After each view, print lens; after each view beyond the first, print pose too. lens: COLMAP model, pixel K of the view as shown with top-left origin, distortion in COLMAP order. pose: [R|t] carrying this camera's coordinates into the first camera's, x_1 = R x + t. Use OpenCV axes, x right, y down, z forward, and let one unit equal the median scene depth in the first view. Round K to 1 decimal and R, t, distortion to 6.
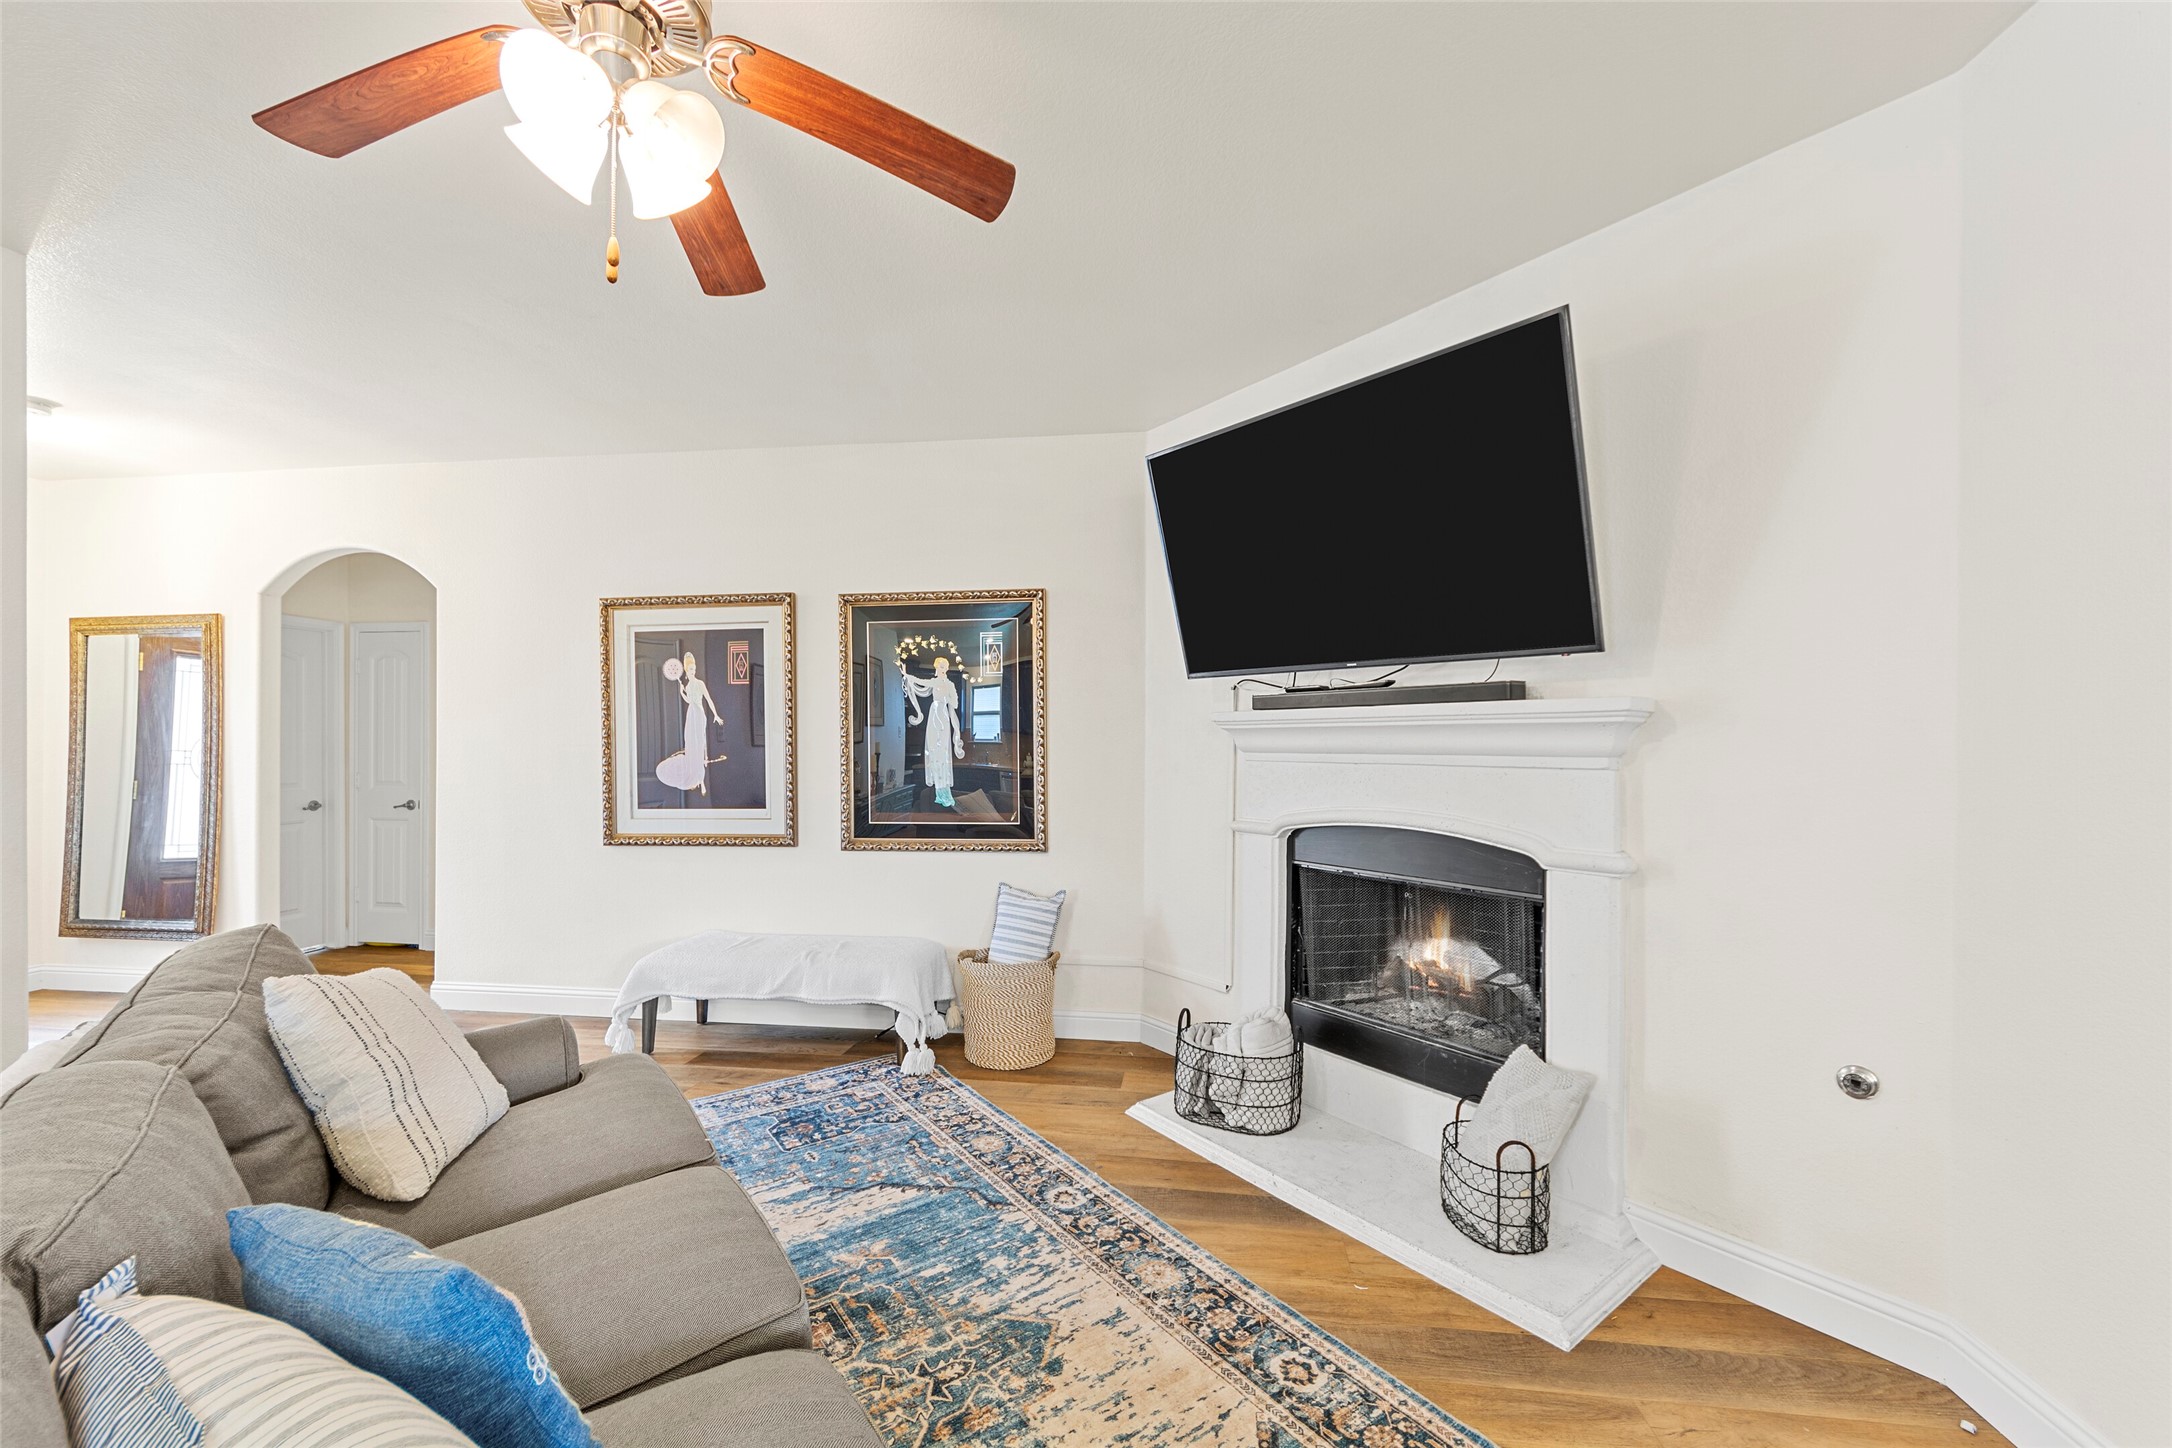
lens RADIAL K [[829.6, 0, 1081.6], [0, 829.6, 731.4], [0, 0, 1]] dist [0.000075, 0.000007]
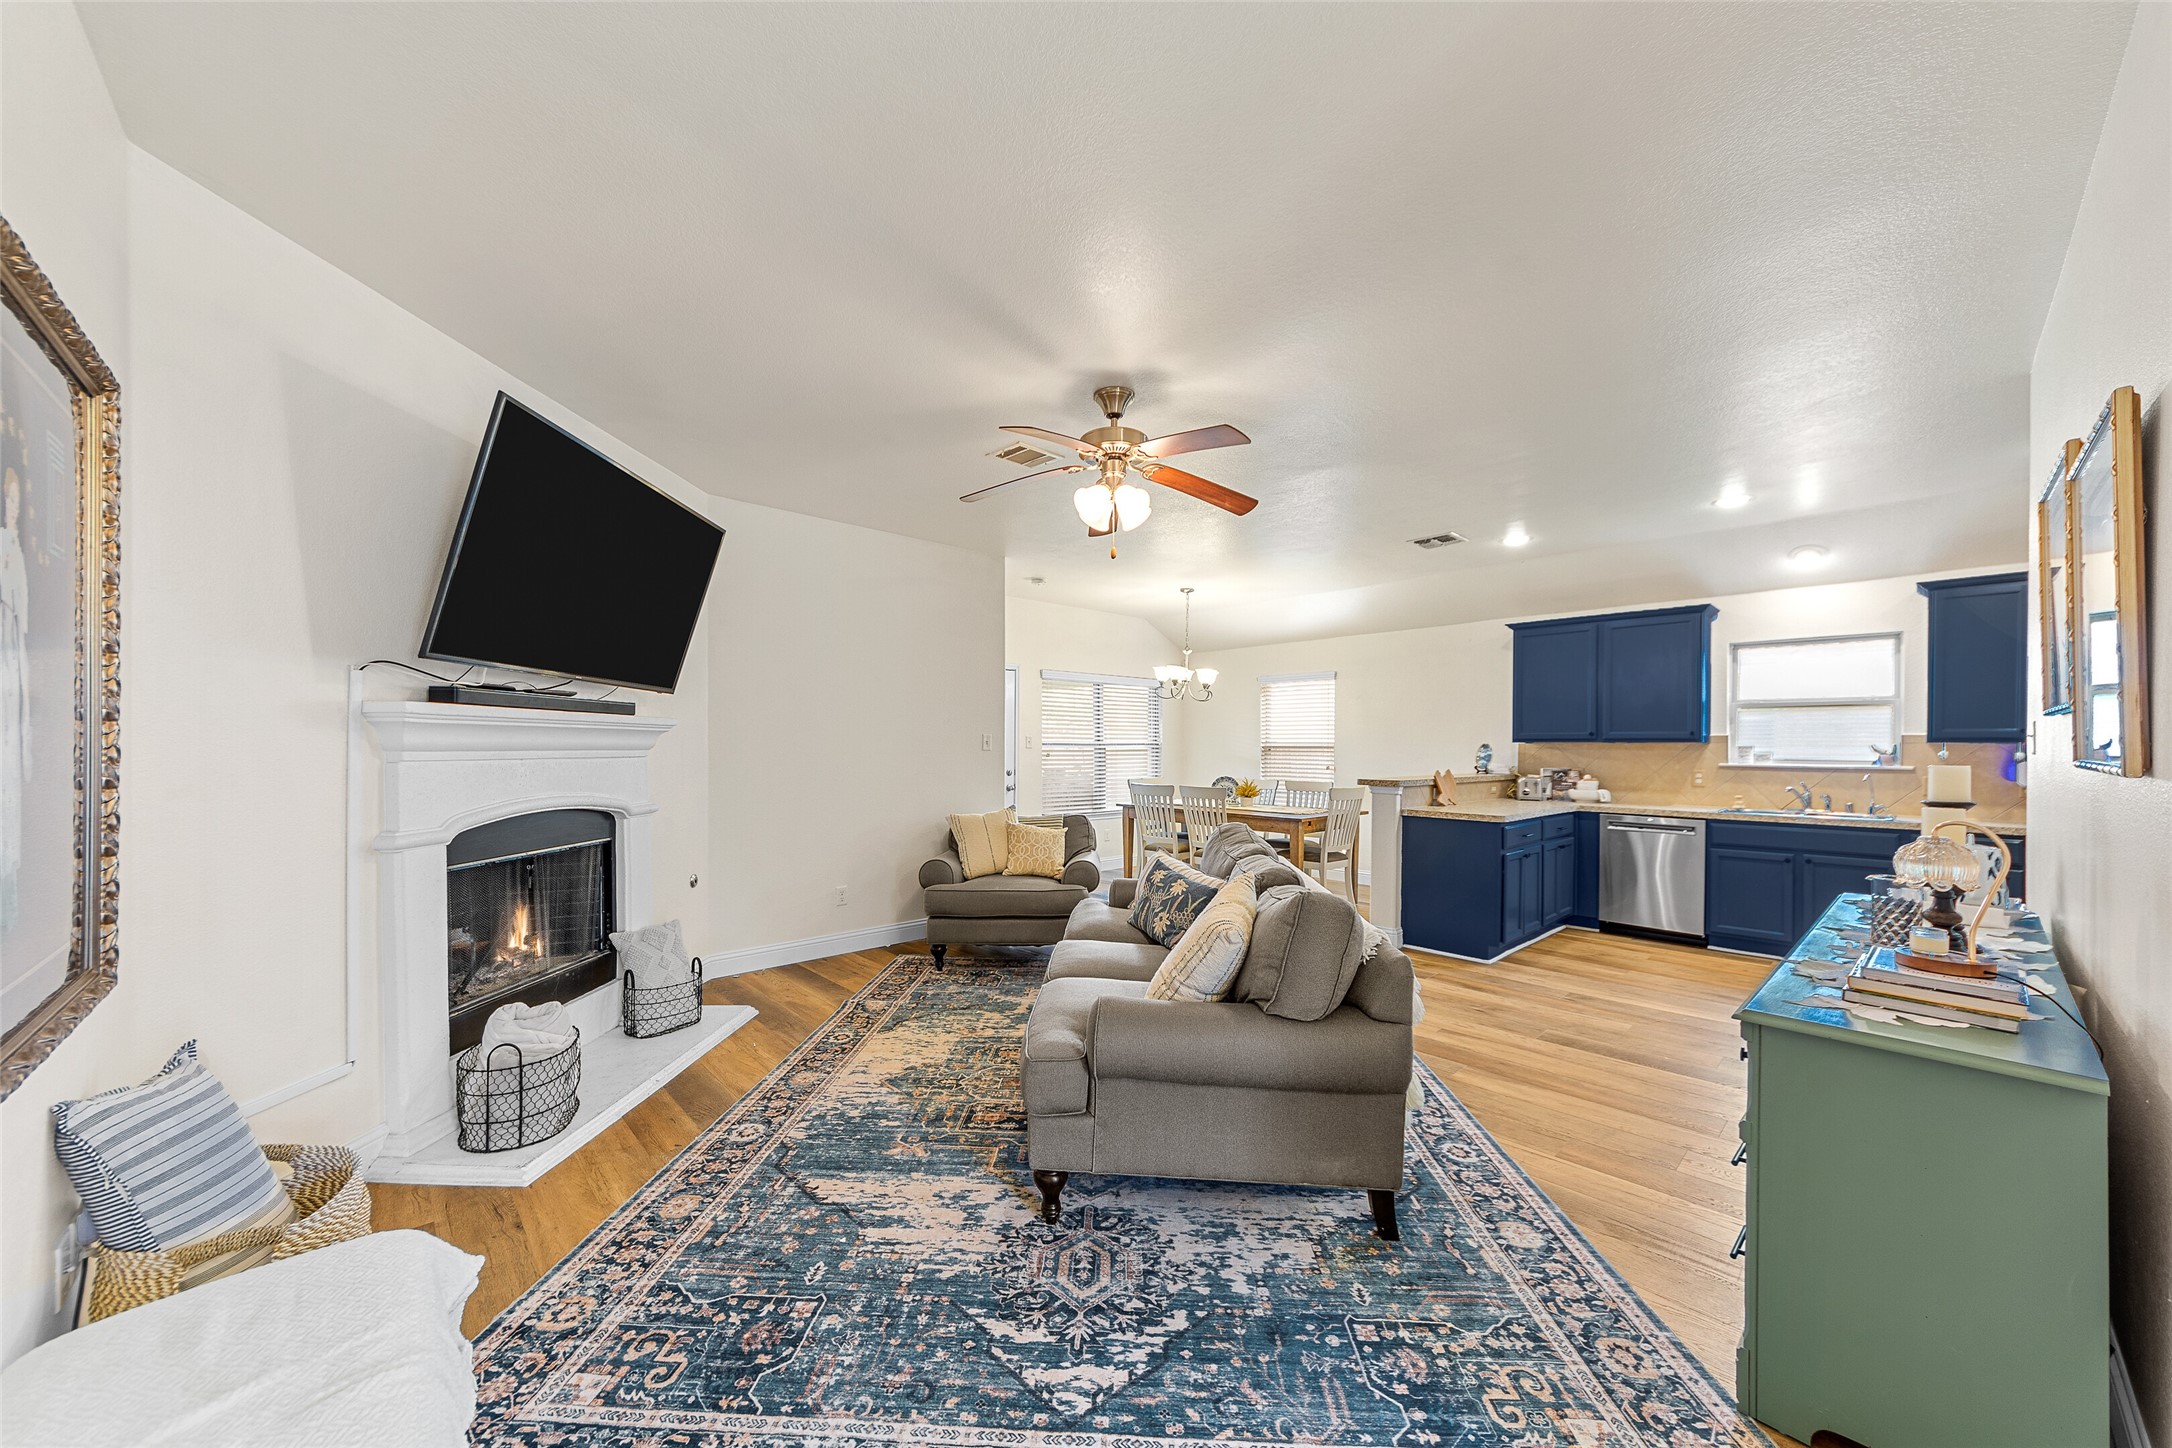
lens RADIAL K [[789.8, 0, 1092.2], [0, 789.8, 751.2], [0, 0, 1]] dist [-0.001654, 0.000270]
pose [[-0.770856, -0.005207, 0.636988, -1.074917], [-0.007777, 0.999969, -0.001237, 0.026141], [-0.636962, -0.005908, -0.770872, 1.524174]]
